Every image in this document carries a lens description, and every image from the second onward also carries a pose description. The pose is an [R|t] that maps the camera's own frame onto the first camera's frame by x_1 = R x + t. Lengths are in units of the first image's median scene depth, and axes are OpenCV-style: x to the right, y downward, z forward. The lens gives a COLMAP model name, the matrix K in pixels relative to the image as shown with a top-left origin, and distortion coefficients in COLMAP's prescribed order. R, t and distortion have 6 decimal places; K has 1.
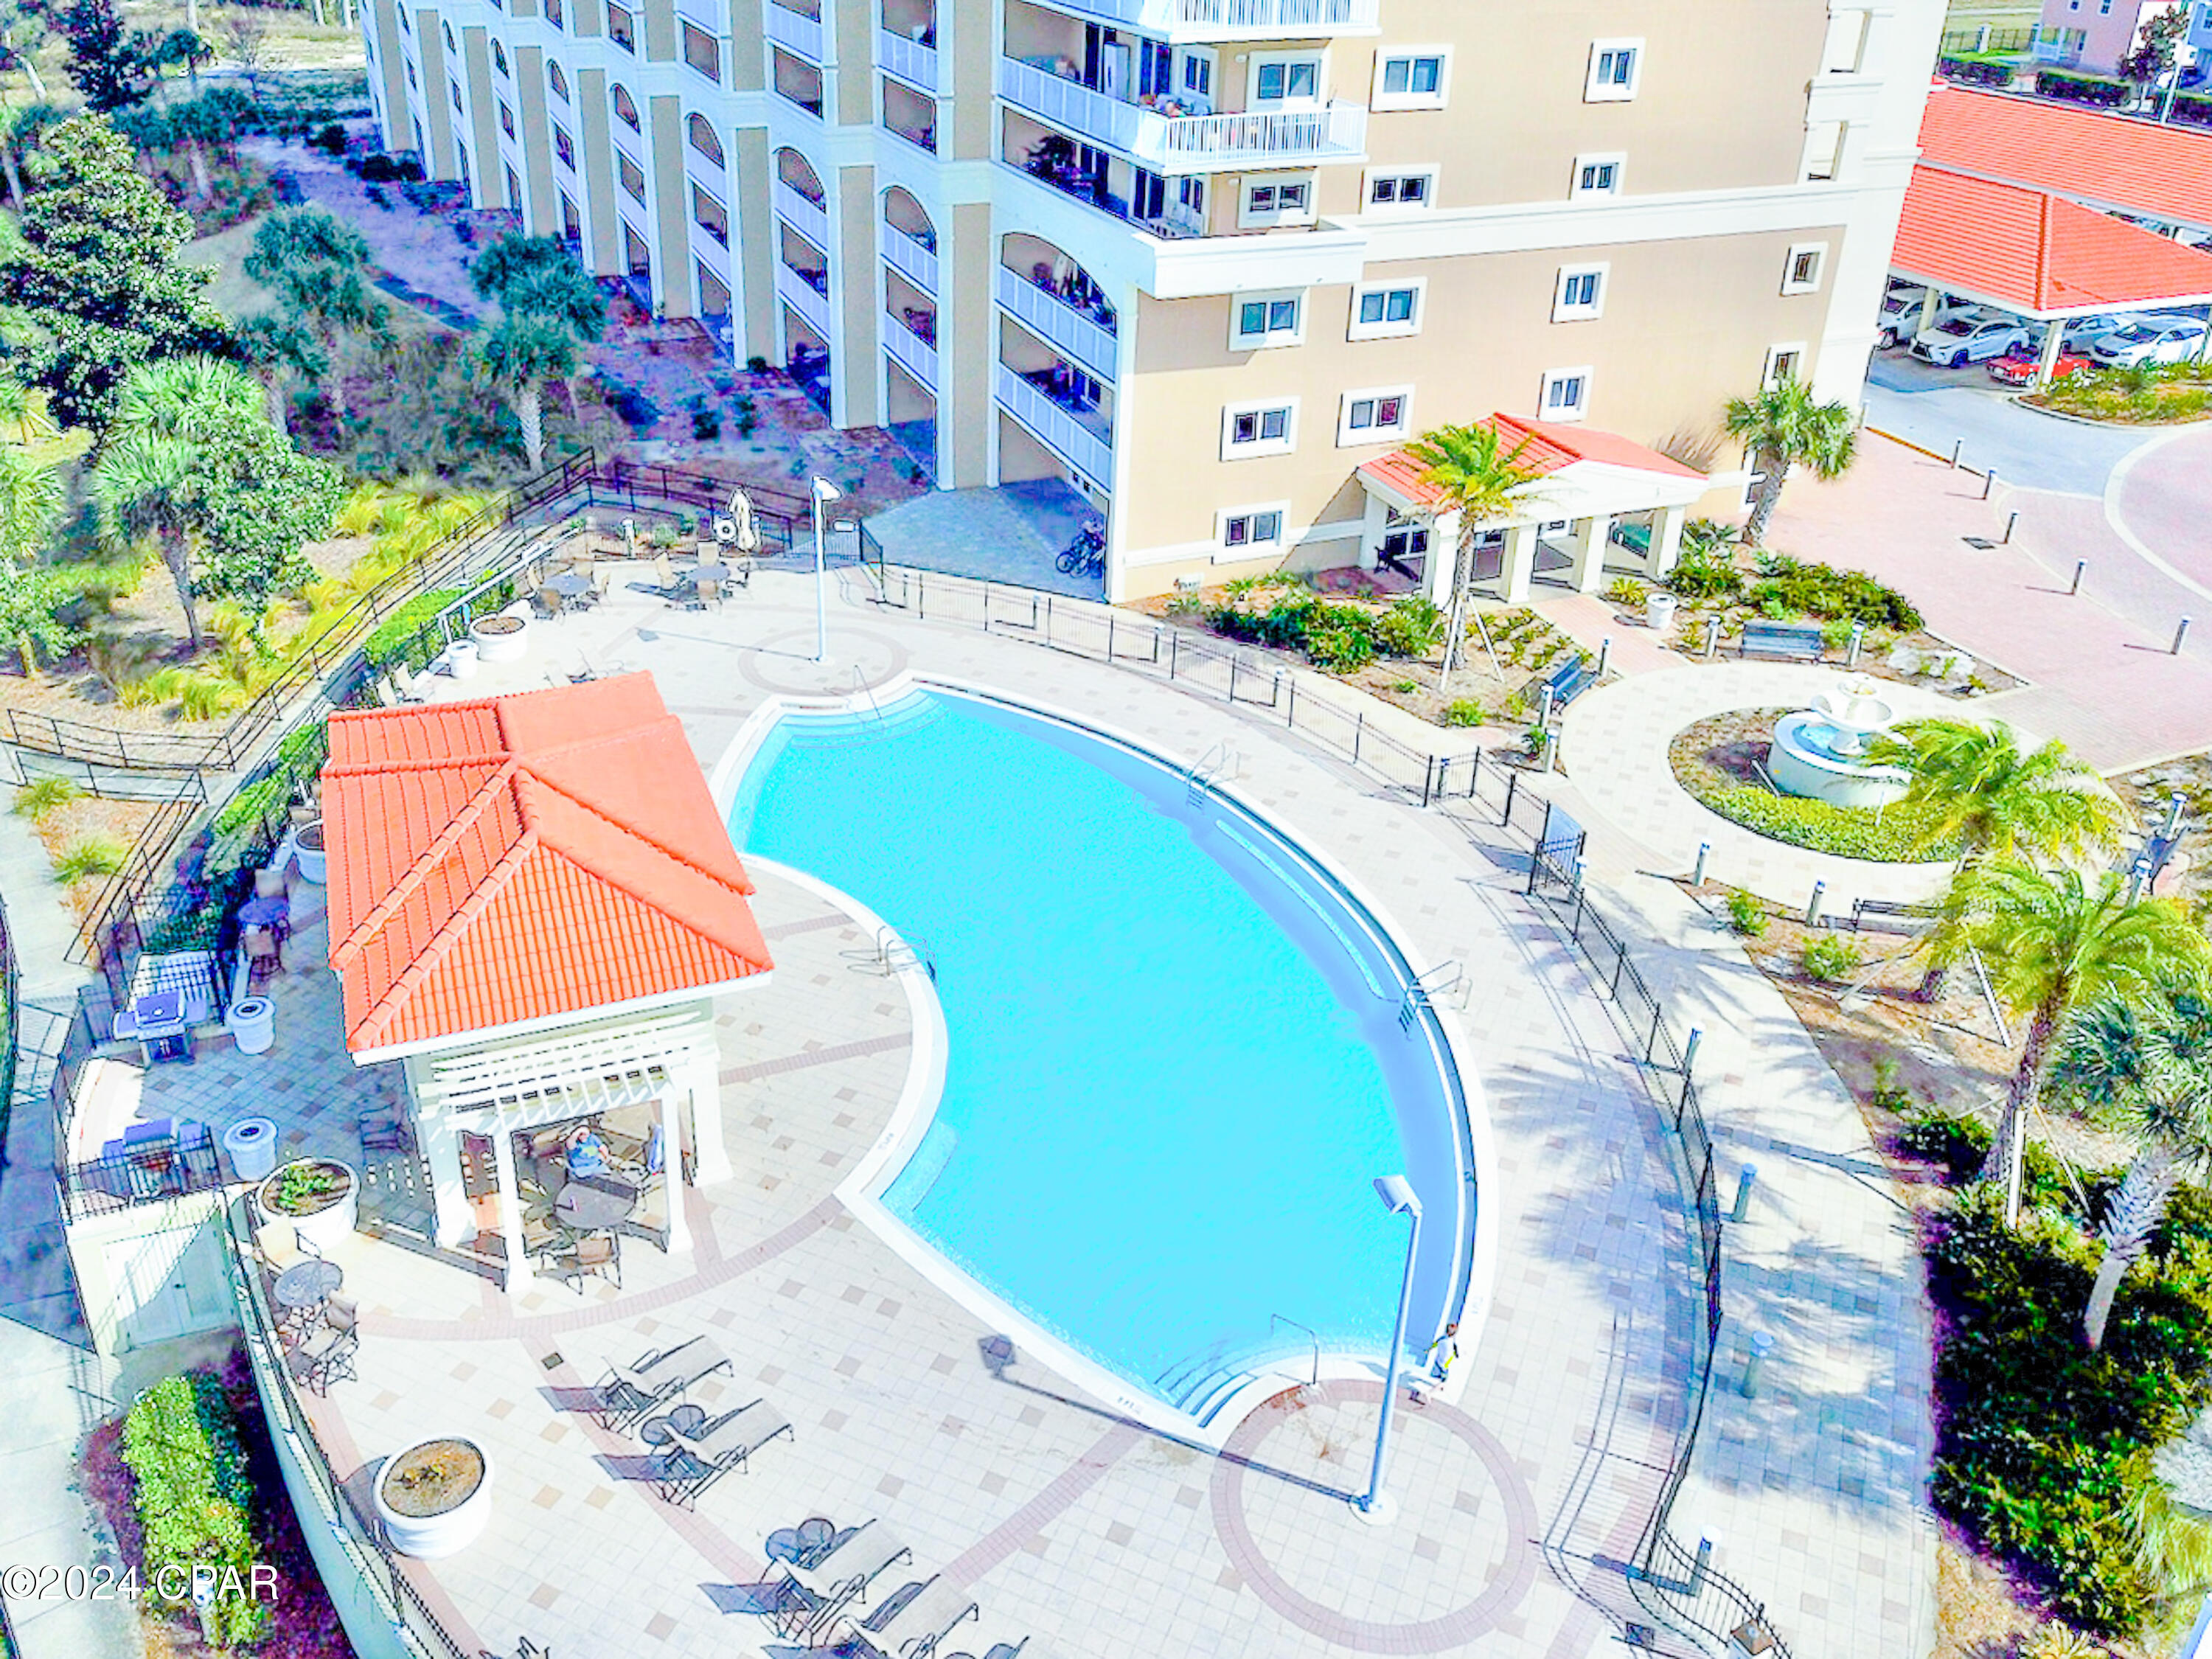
lens RADIAL K [[1816.8, 0, 1016.5], [0, 1816.8, 719.8], [0, 0, 1]] dist [-0.003292, 0.003664]
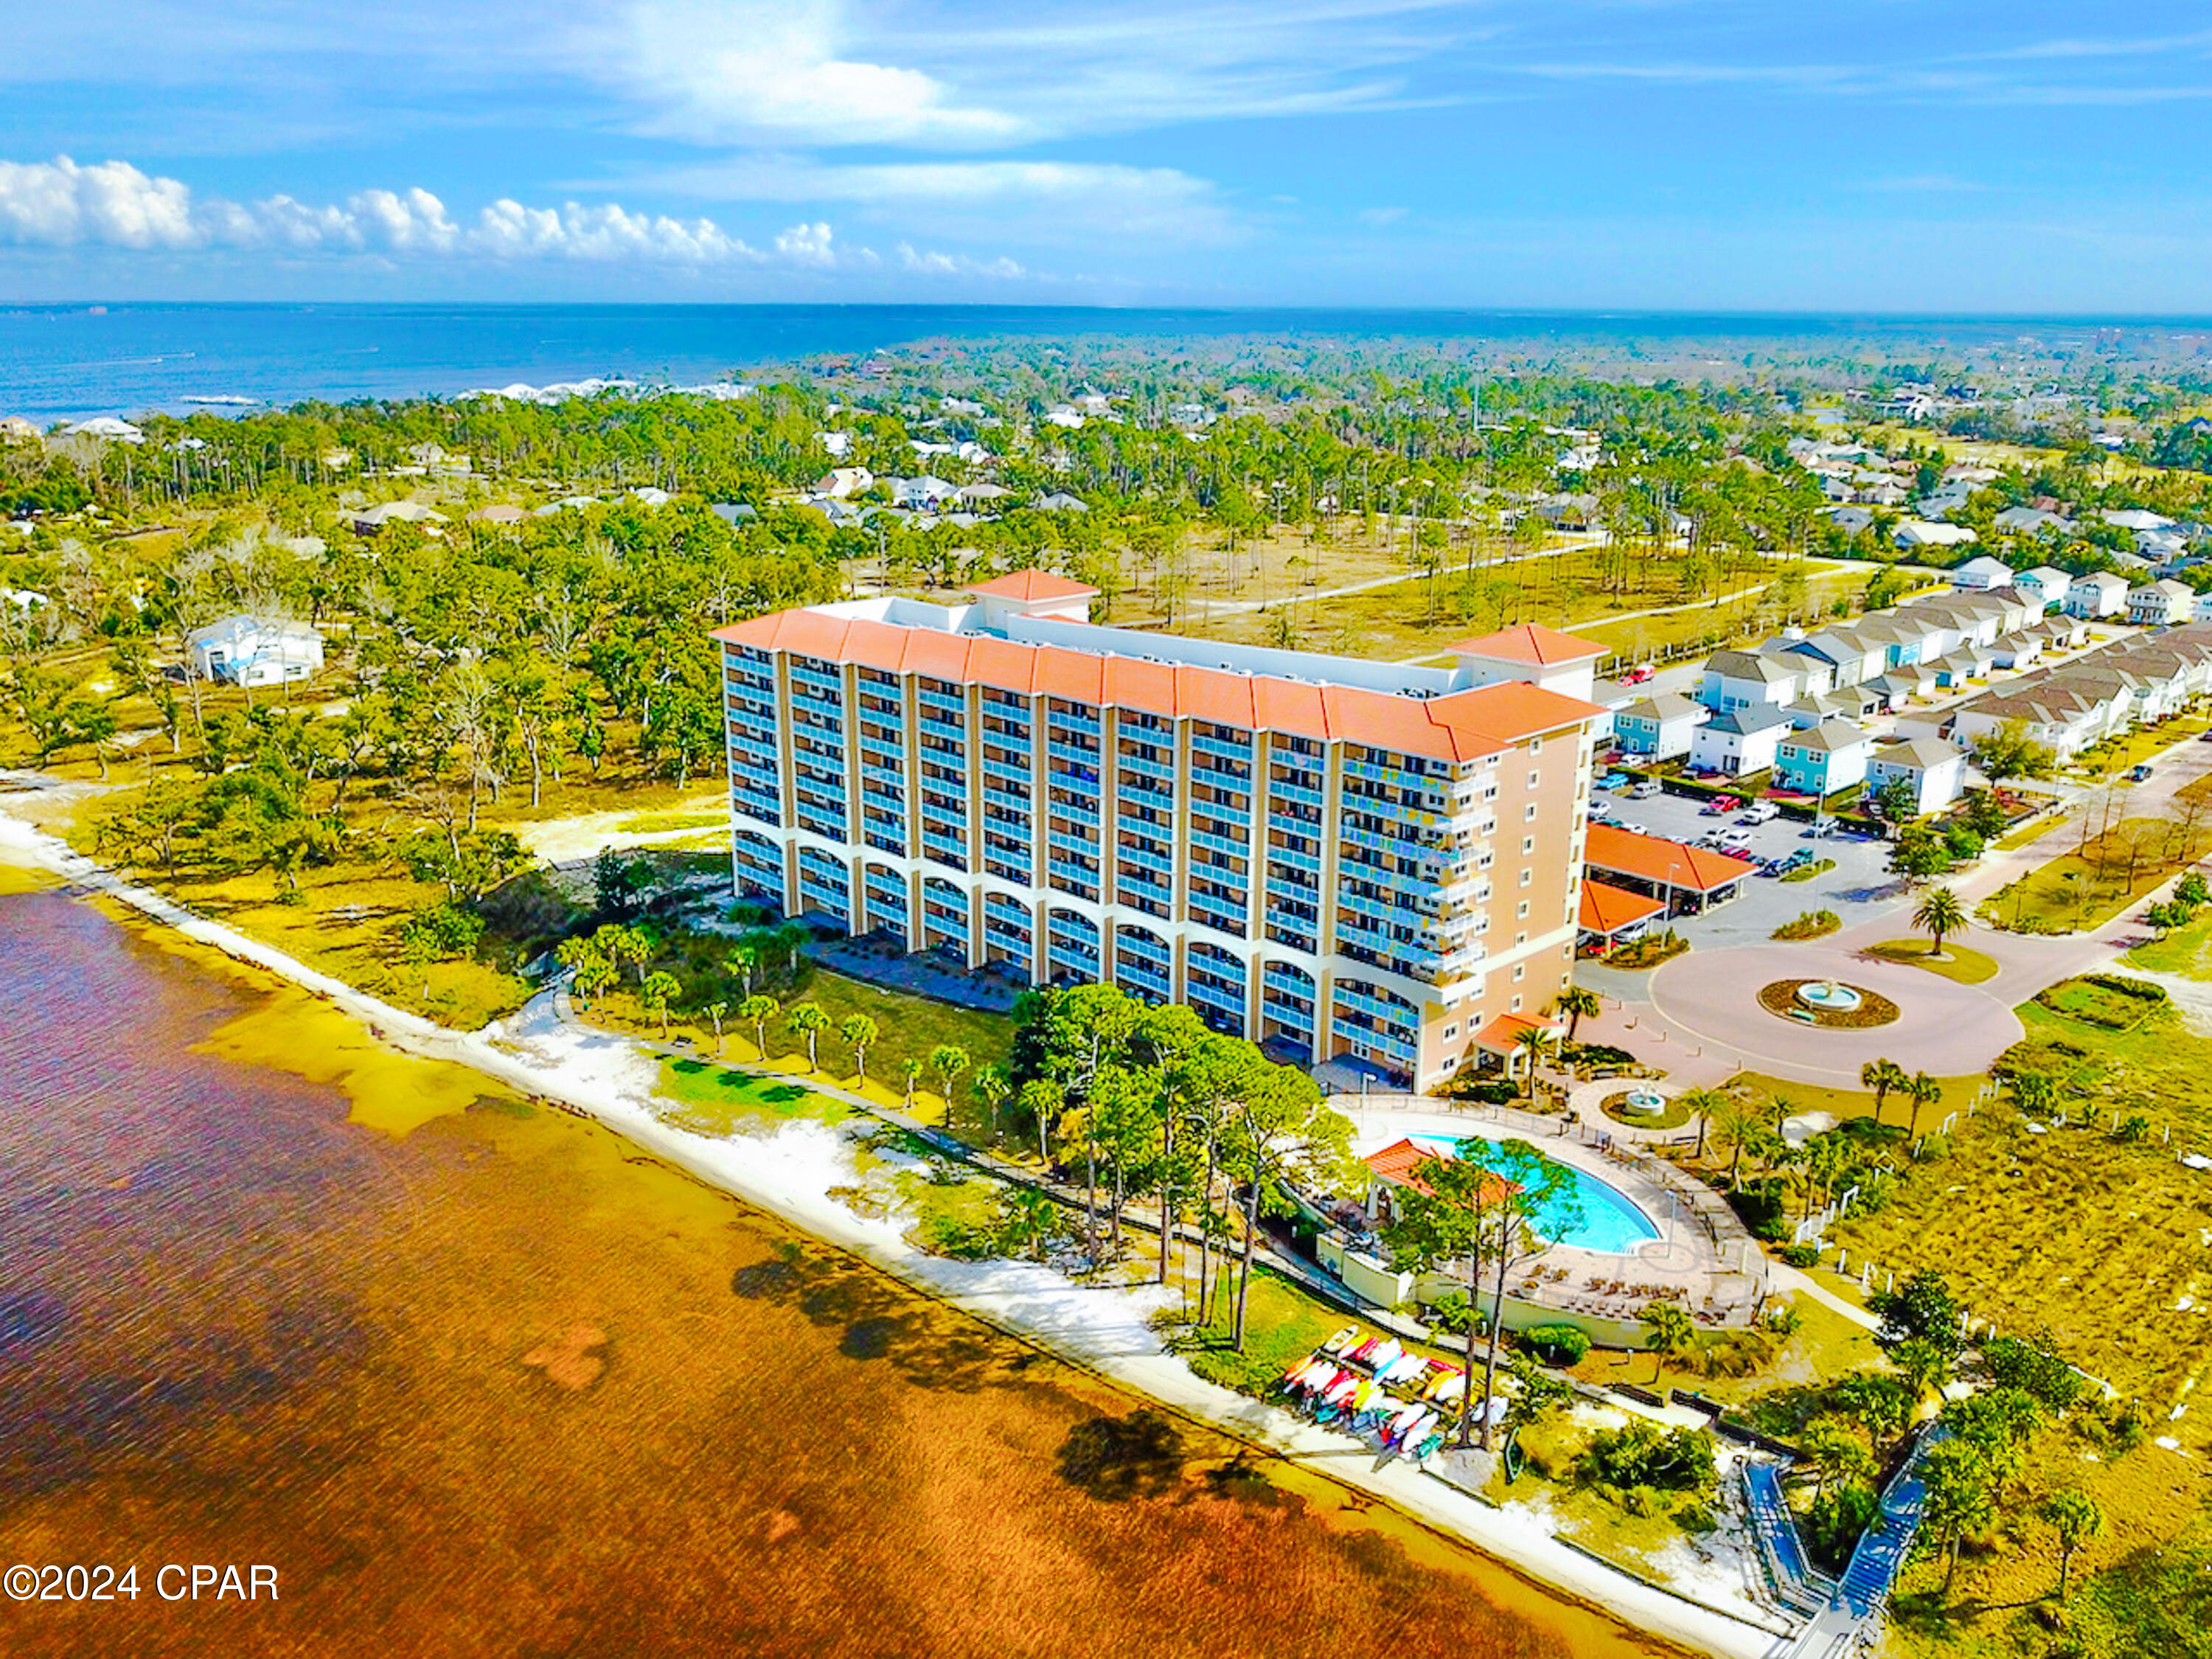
lens RADIAL K [[1721.5, 0, 1098.2], [0, 1721.5, 825.2], [0, 0, 1]] dist [0.008275, -0.008406]
pose [[0.926479, -0.118075, 0.357346, -1.463076], [0.182811, 0.971158, -0.153077, -0.163372], [-0.328964, 0.207149, 0.921342, -1.644019]]
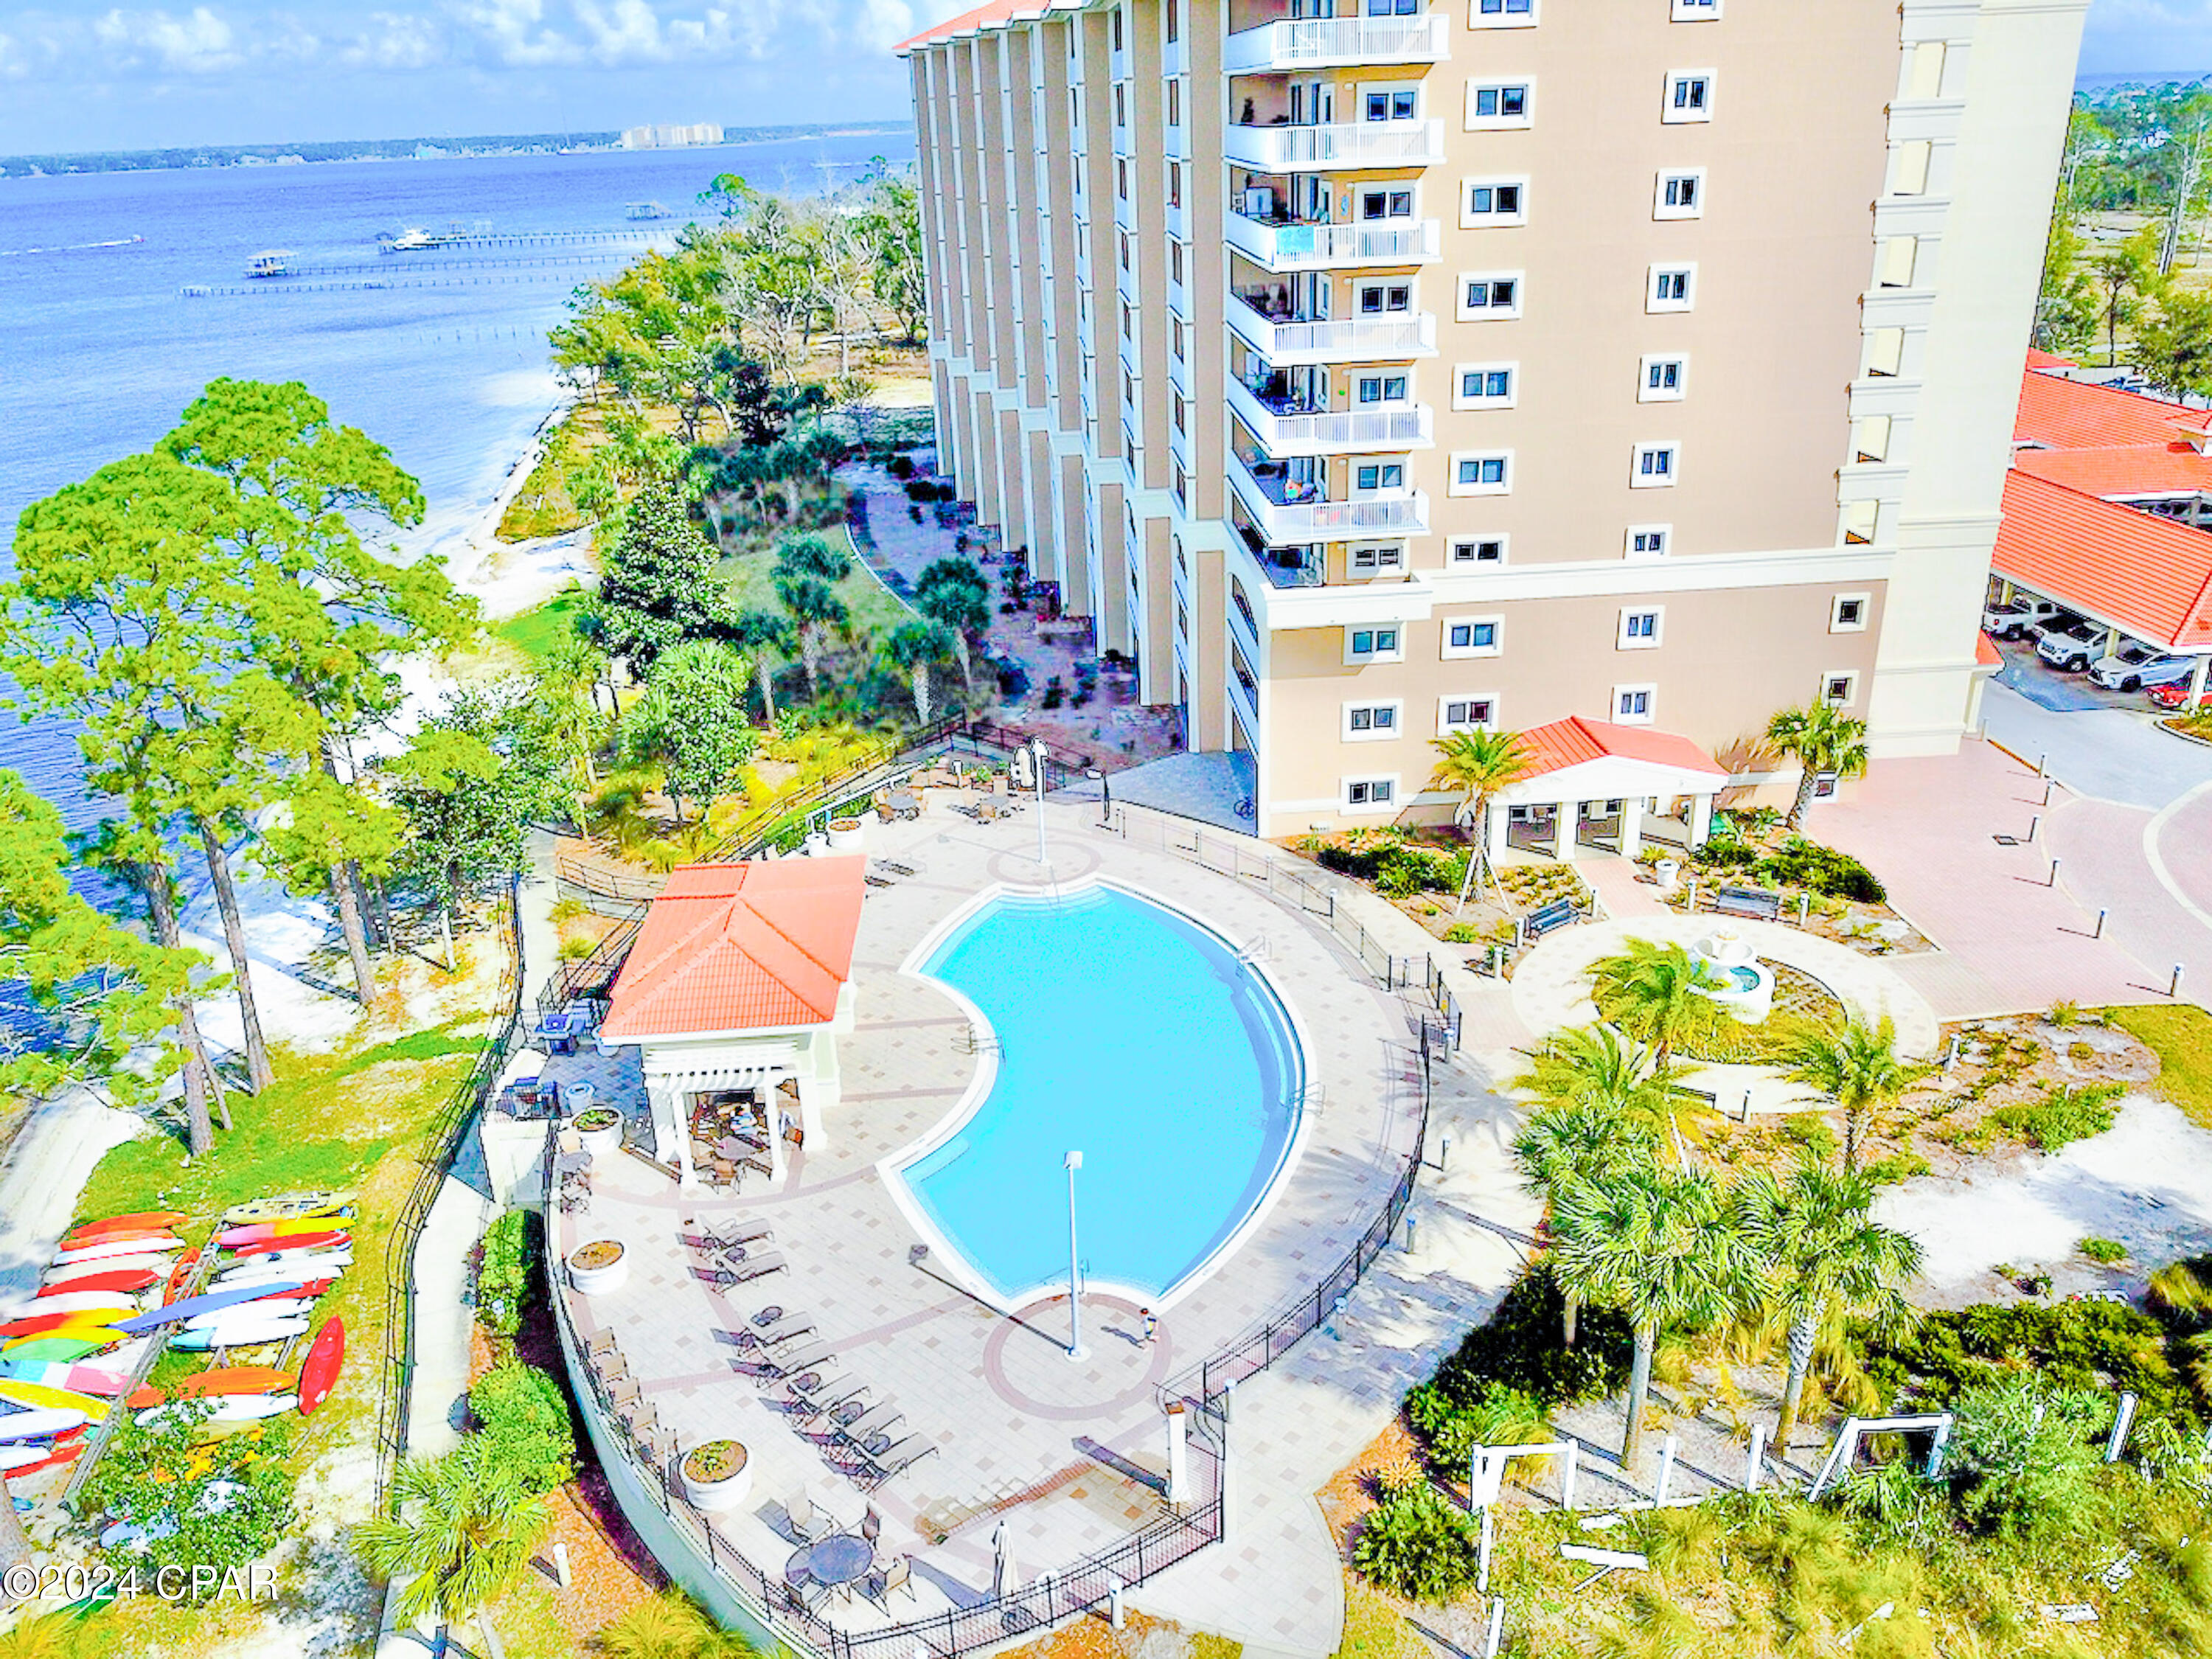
lens RADIAL K [[1663.7, 0, 1107.4], [0, 1663.7, 866.2], [0, 0, 1]] dist [0.001720, -0.005191]
pose [[0.955766, 0.071792, -0.285230, 0.306215], [-0.085980, 0.995590, -0.037516, 0.014228], [0.281279, 0.060380, 0.957725, -0.253862]]
